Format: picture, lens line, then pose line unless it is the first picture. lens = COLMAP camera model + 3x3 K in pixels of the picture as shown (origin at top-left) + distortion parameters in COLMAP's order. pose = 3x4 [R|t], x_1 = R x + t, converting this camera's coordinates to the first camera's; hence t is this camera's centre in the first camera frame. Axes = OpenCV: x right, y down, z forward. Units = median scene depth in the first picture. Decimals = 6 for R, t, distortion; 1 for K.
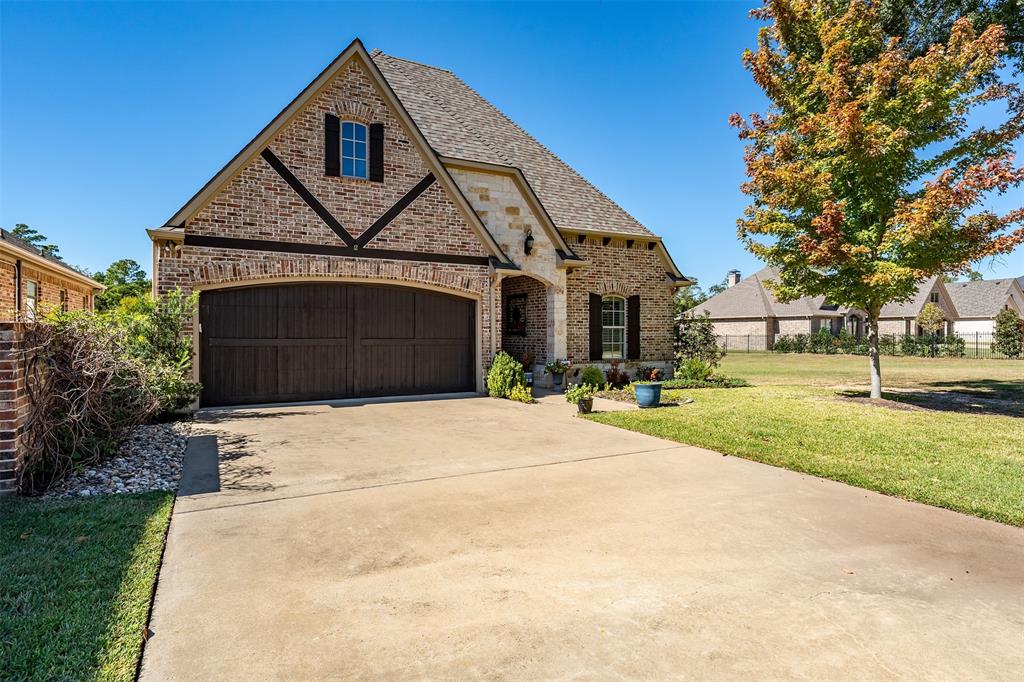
lens RADIAL K [[532.6, 0, 511.1], [0, 532.6, 343.8], [0, 0, 1]] dist [0.003400, -0.001121]
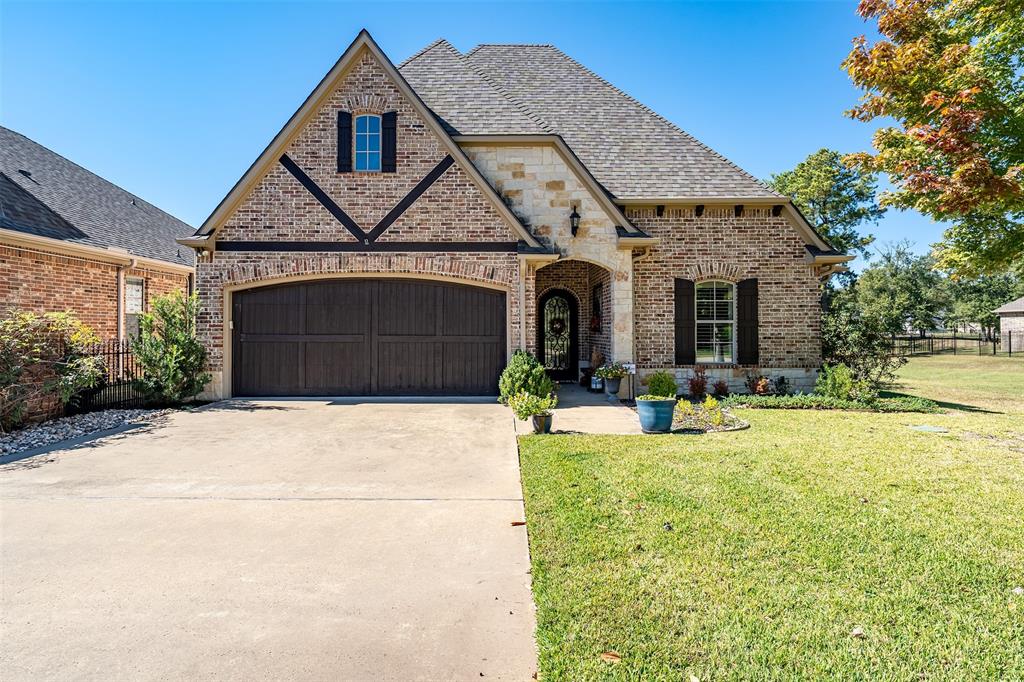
lens RADIAL K [[532.6, 0, 511.5], [0, 532.6, 330.9], [0, 0, 1]] dist [0.003400, -0.001121]
pose [[0.886101, -0.000499, -0.463492, 0.374454], [-0.009122, 0.999787, -0.018515, -0.001619], [0.463402, 0.020635, 0.885908, 0.245649]]
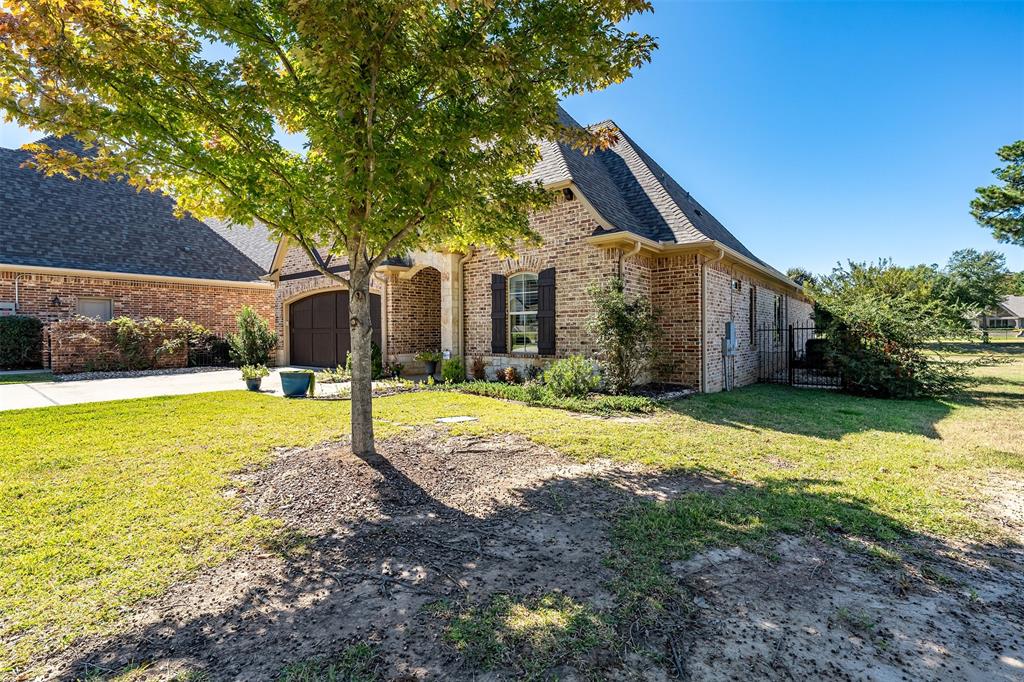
lens RADIAL K [[448.1, 0, 514.7], [0, 448.1, 338.5], [0, 0, 1]] dist [0.003338, -0.001373]
pose [[0.394194, 0.012808, -0.918938, 1.043802], [-0.011790, 0.999891, 0.008878, 0.001530], [0.918951, 0.007335, 0.394302, 0.941618]]
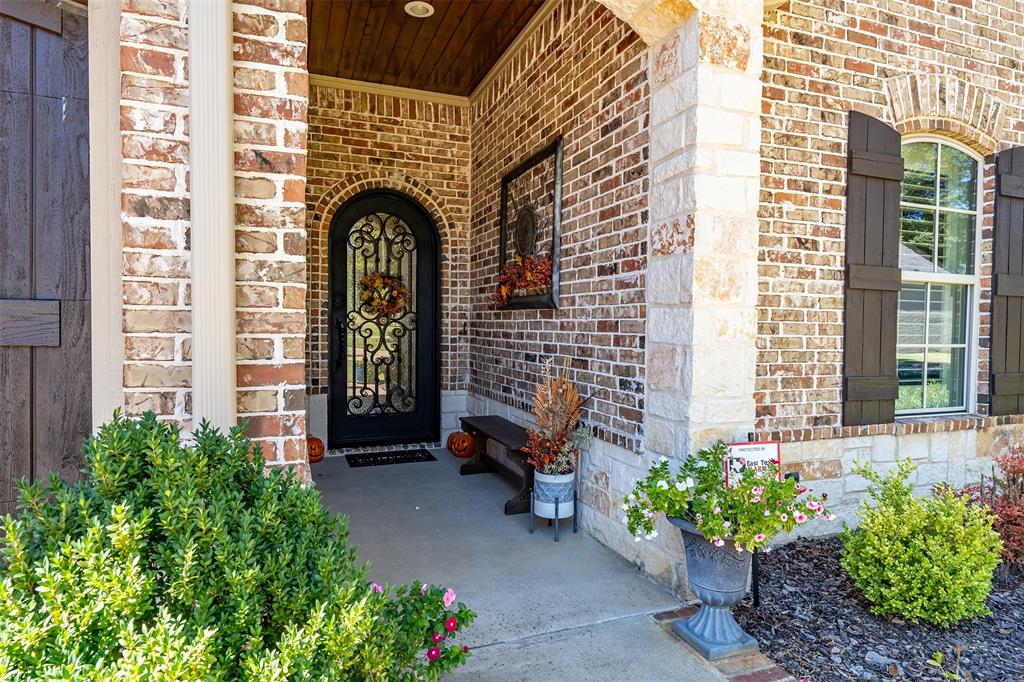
lens RADIAL K [[581.0, 0, 513.1], [0, 581.0, 338.3], [0, 0, 1]] dist [0.007187, 0.000873]
pose [[0.992015, 0.016979, -0.124968, 0.054631], [-0.016669, 0.999855, 0.003526, -0.003241], [0.125010, -0.001415, 0.992154, 0.942801]]
